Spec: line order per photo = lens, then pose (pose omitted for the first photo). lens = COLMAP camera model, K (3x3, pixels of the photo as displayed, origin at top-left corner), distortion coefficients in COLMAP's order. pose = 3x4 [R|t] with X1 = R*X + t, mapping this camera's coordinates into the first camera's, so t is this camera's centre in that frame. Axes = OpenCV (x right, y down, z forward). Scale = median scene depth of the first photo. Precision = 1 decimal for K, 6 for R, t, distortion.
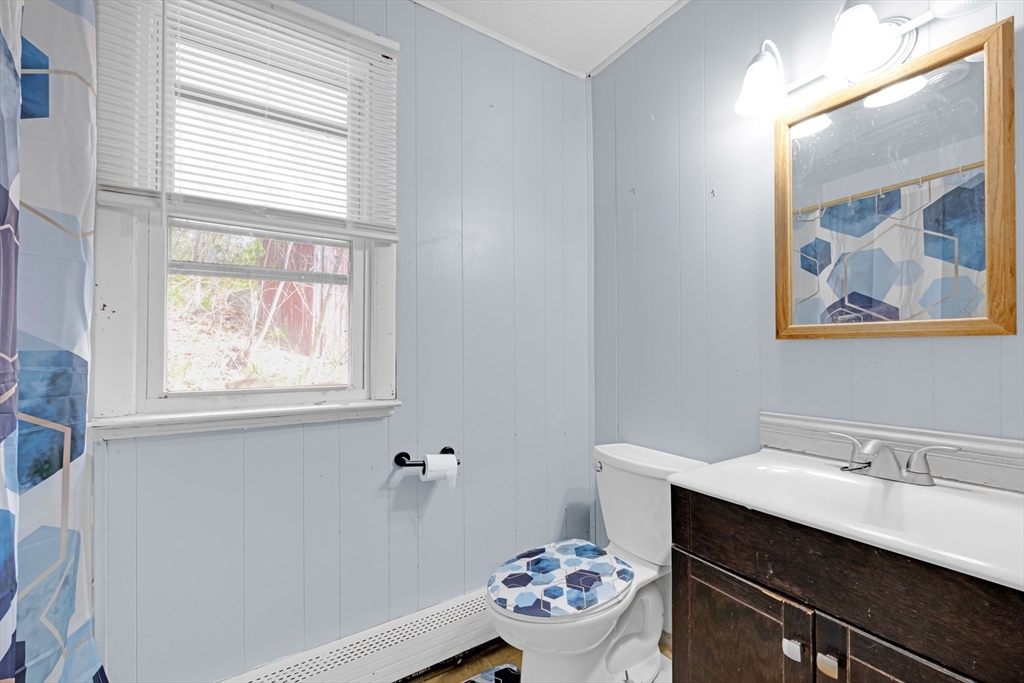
lens RADIAL K [[399.3, 0, 513.2], [0, 399.3, 351.8], [0, 0, 1]] dist [-0.000303, -0.000002]
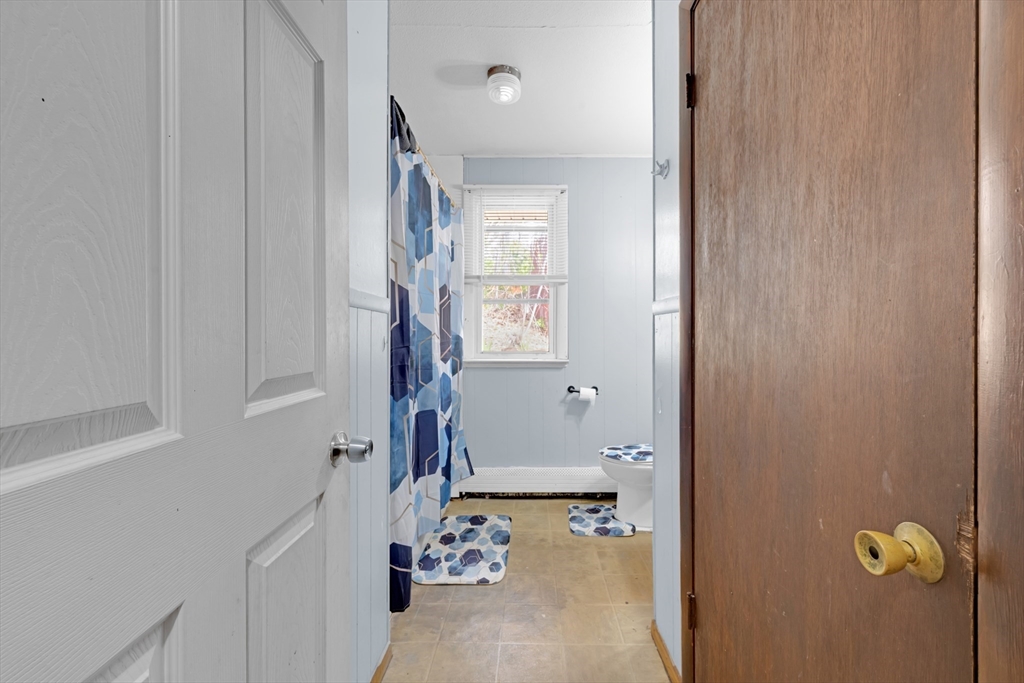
lens RADIAL K [[412.0, 0, 512.0], [0, 412.0, 341.5], [0, 0, 1]] dist [-0.000053, -0.000001]
pose [[0.803119, 0.007272, -0.595775, 0.742382], [-0.000684, 0.999936, 0.011283, 0.006450], [0.595819, -0.008654, 0.803072, -0.871941]]
